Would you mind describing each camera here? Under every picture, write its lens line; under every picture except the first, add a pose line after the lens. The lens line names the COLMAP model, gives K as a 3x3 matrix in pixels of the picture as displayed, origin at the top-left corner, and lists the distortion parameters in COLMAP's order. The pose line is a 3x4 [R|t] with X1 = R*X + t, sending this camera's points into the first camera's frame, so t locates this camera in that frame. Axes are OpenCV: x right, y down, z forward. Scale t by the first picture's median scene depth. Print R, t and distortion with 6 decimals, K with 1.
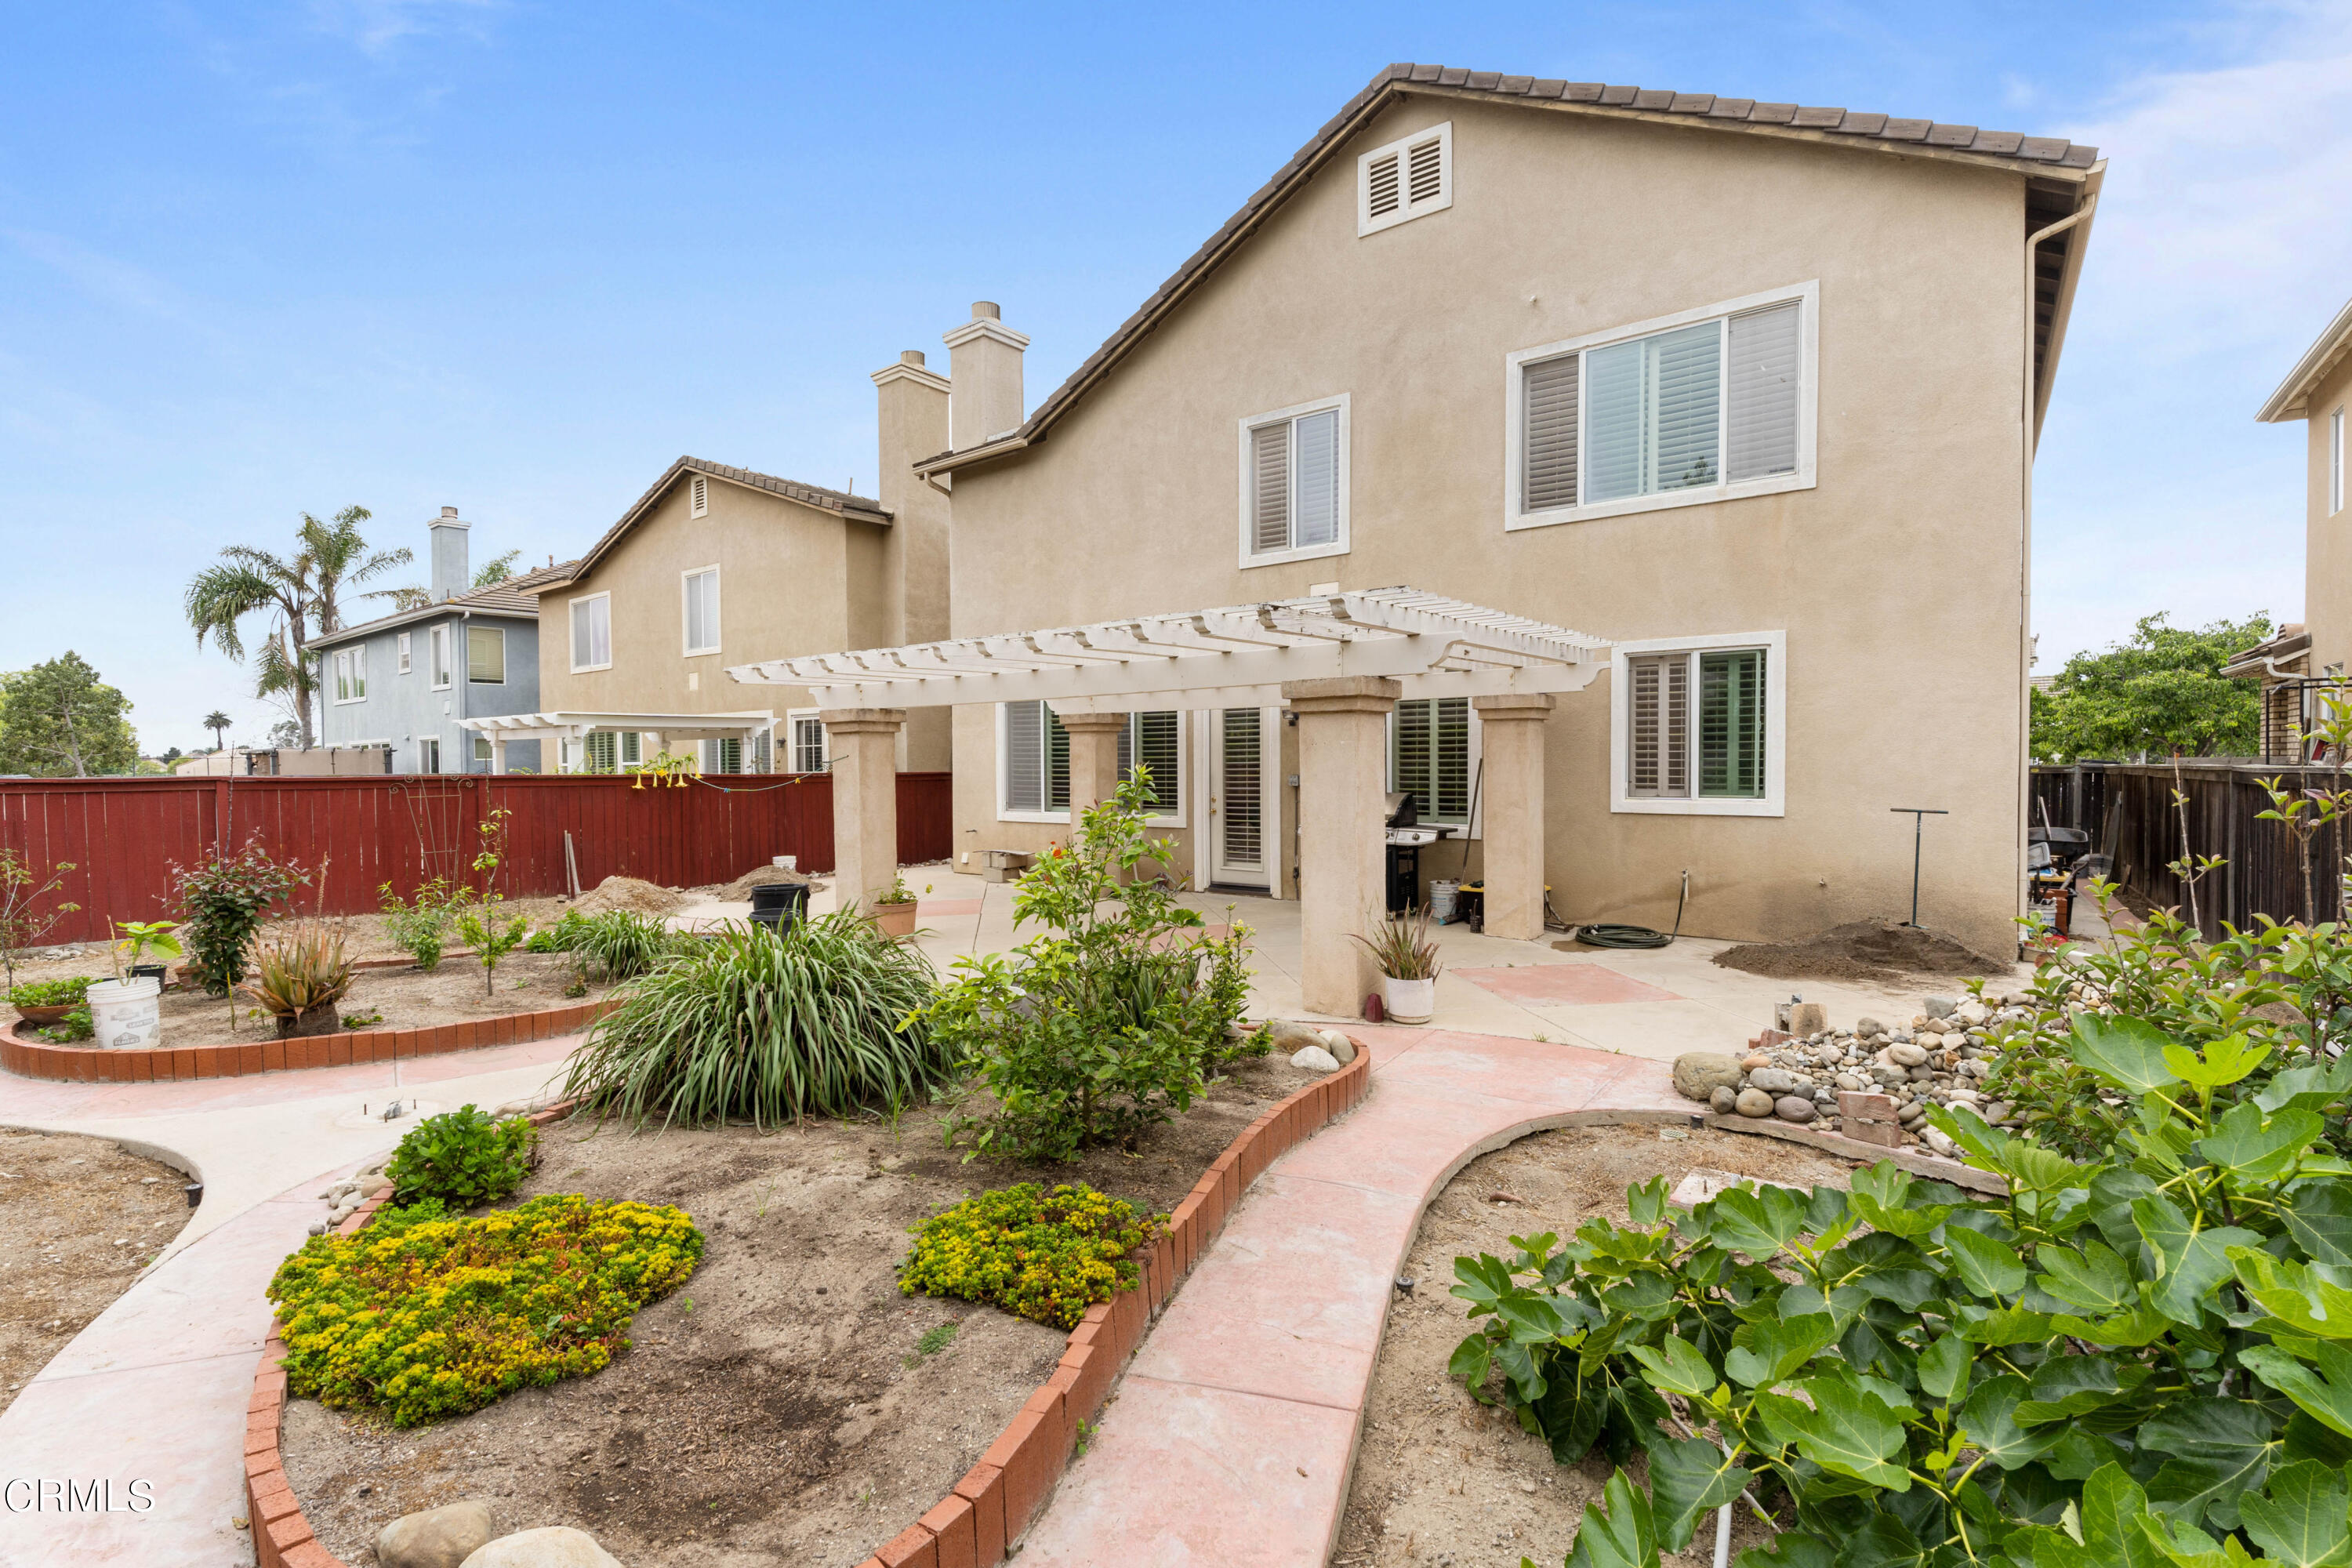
lens RADIAL K [[1054.7, 0, 1161.8], [0, 1054.7, 773.4], [0, 0, 1]] dist [0.000634, -0.024814]
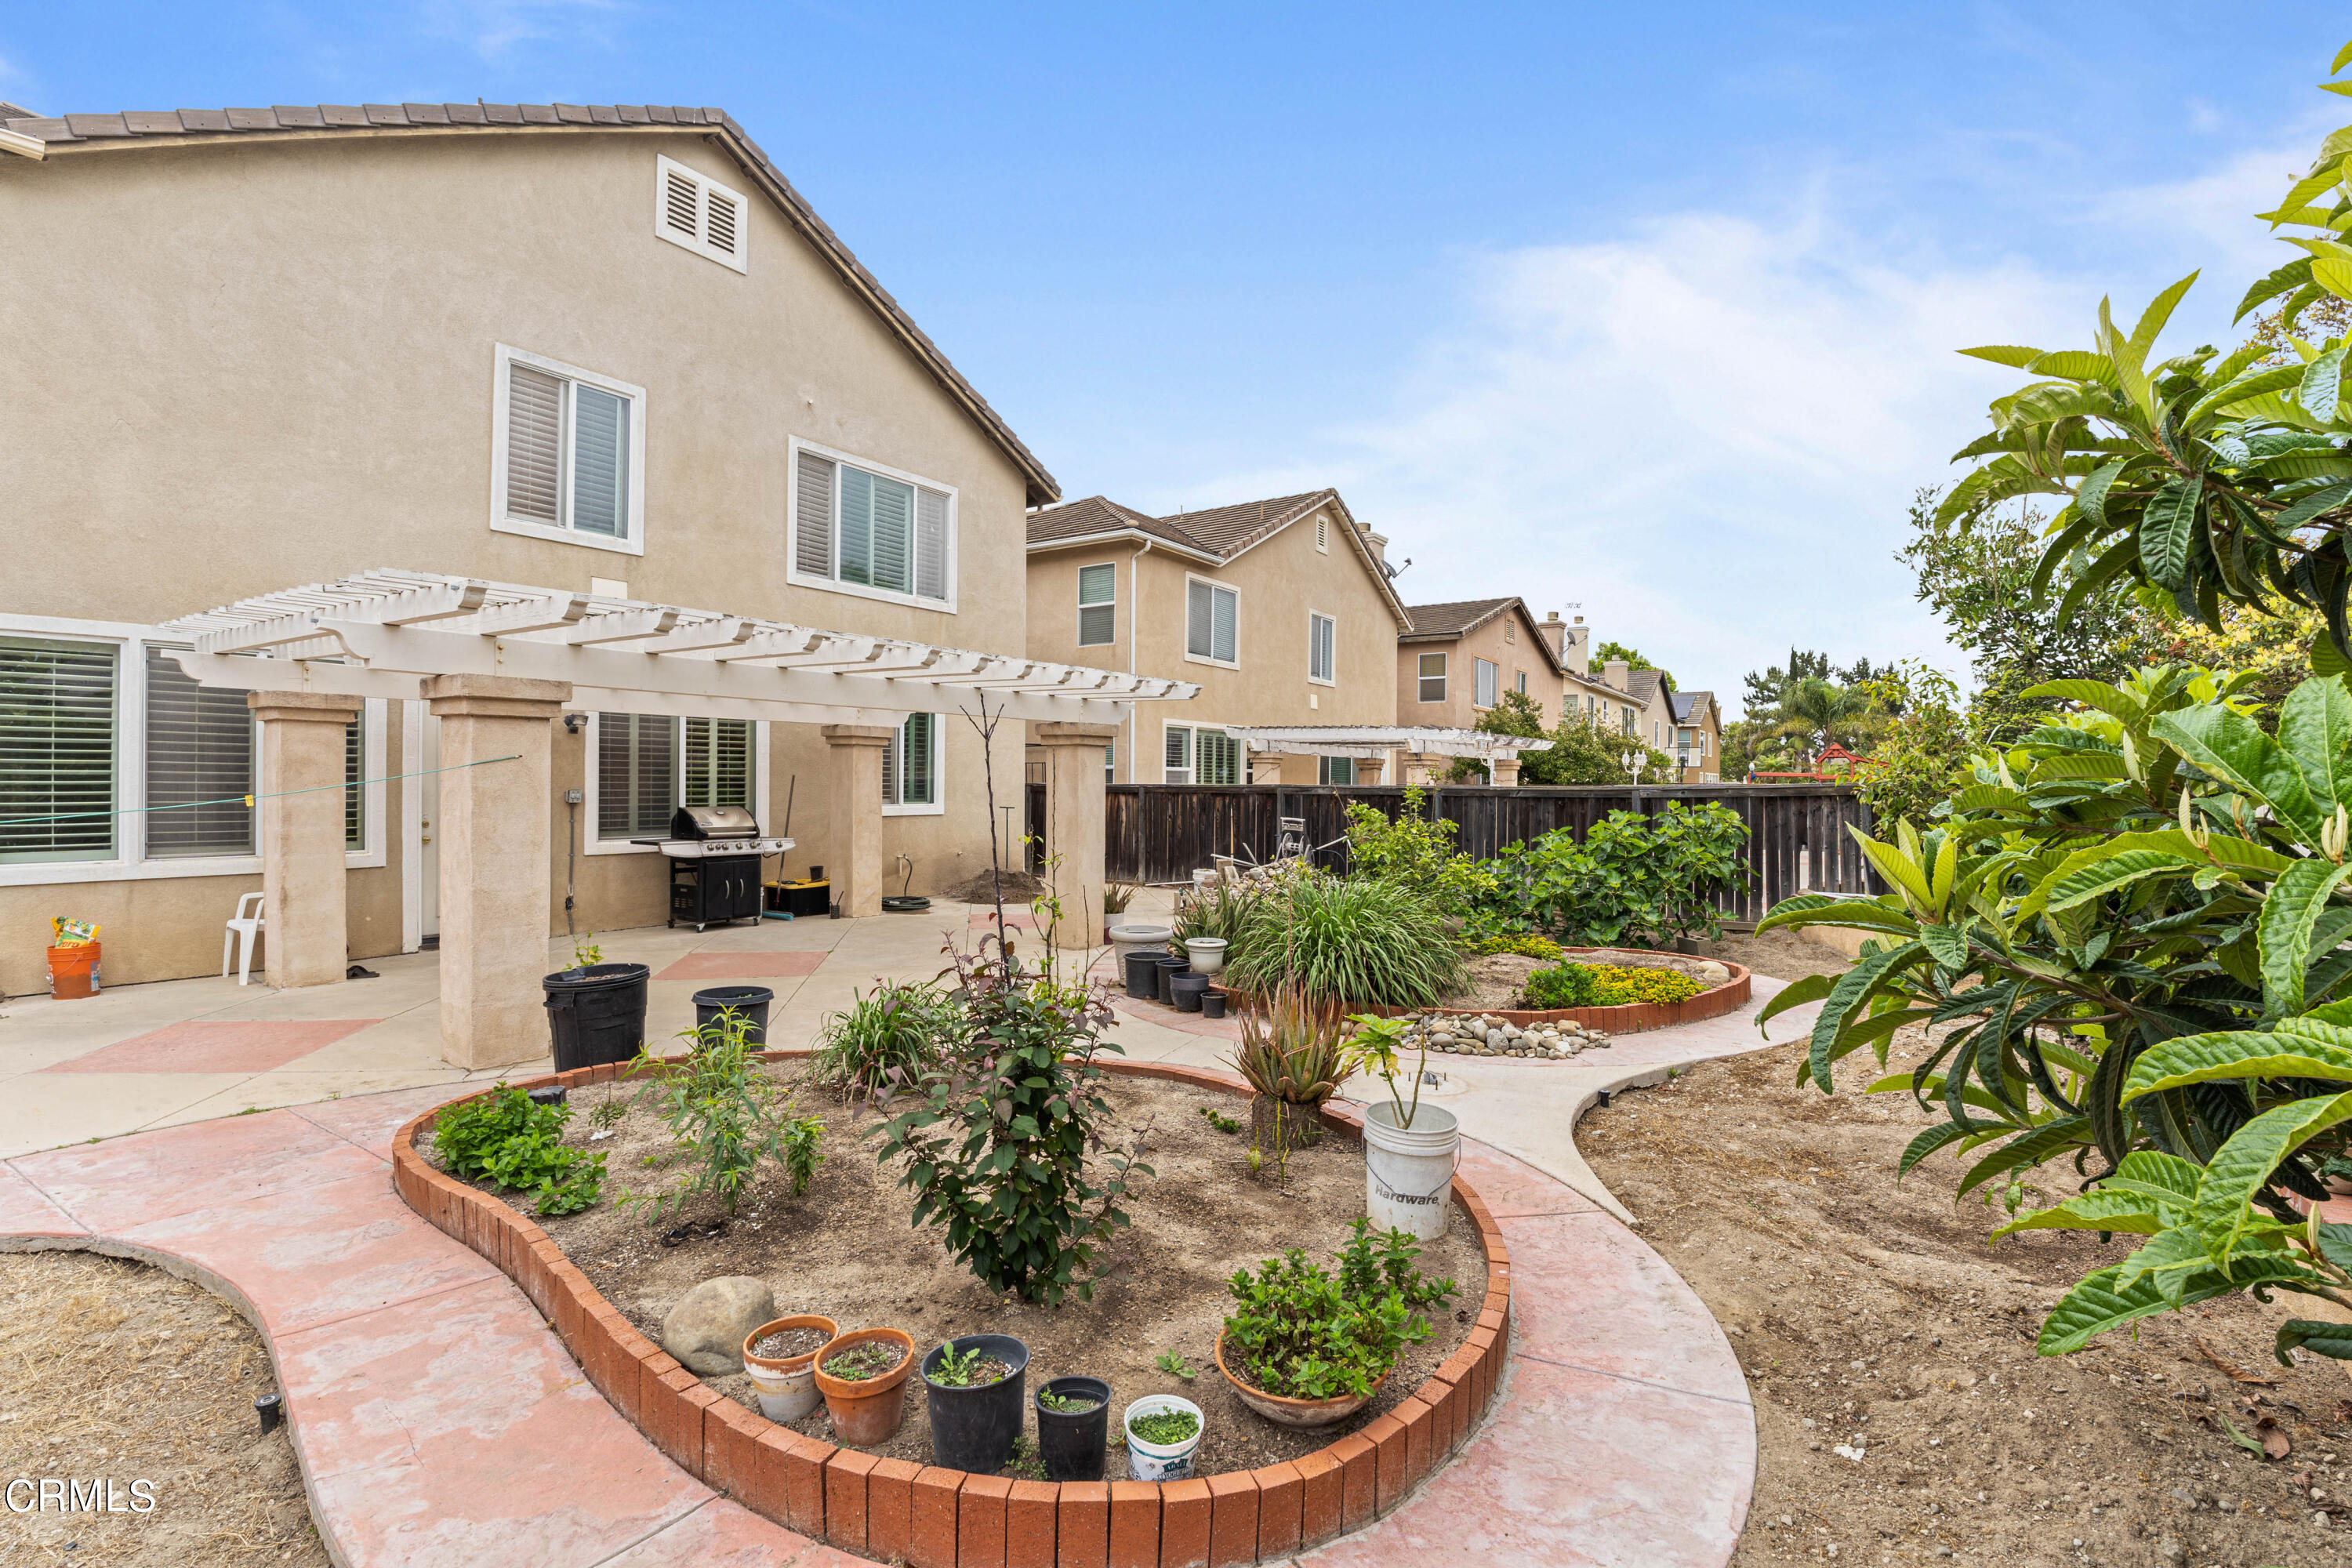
lens RADIAL K [[1042.0, 0, 1178.5], [0, 1042.0, 774.8], [0, 0, 1]] dist [-0.004279, -0.022025]
pose [[-0.064815, 0.011078, 0.997836, -0.825712], [0.001369, 0.999938, -0.011012, -0.001485], [-0.997896, 0.000652, -0.064826, 0.609797]]
